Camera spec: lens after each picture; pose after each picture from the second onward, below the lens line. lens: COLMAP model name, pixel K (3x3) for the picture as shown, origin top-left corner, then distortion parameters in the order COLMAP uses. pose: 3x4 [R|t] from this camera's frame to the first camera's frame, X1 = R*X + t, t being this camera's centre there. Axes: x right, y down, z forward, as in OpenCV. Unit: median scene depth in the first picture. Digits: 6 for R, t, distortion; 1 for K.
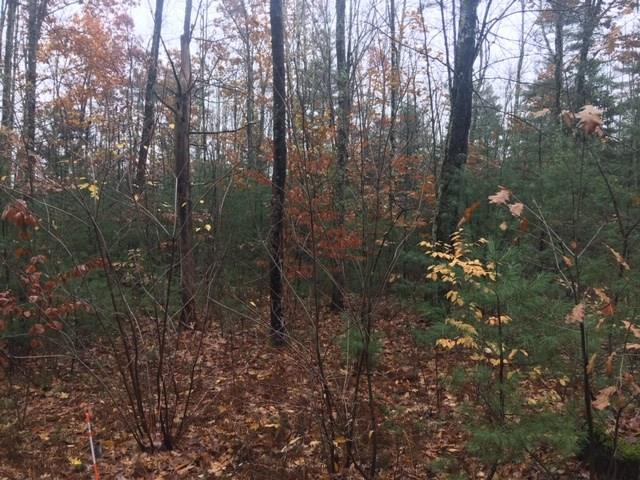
lens RADIAL K [[544.4, 0, 322.3], [0, 544.4, 241.7], [0, 0, 1]] dist [0.070517, -0.006406]
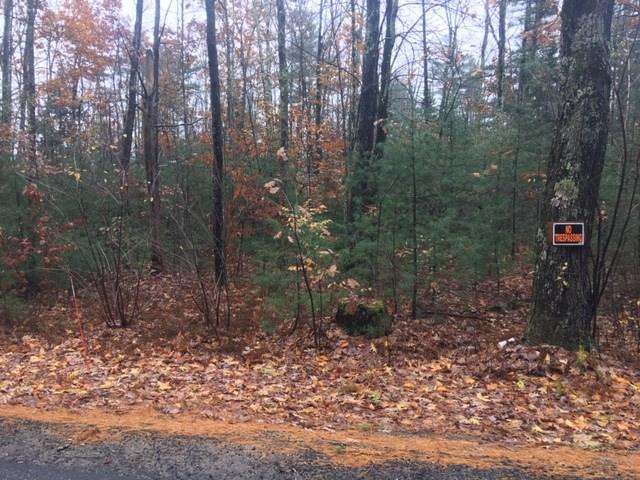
lens RADIAL K [[544.4, 0, 317.5], [0, 544.4, 237.5], [0, 0, 1]] dist [0.070517, -0.006406]
pose [[0.999976, -0.006061, -0.003424, 0.048691], [0.006211, 0.998936, 0.045706, 0.002618], [0.003143, -0.045726, 0.998949, -0.102939]]
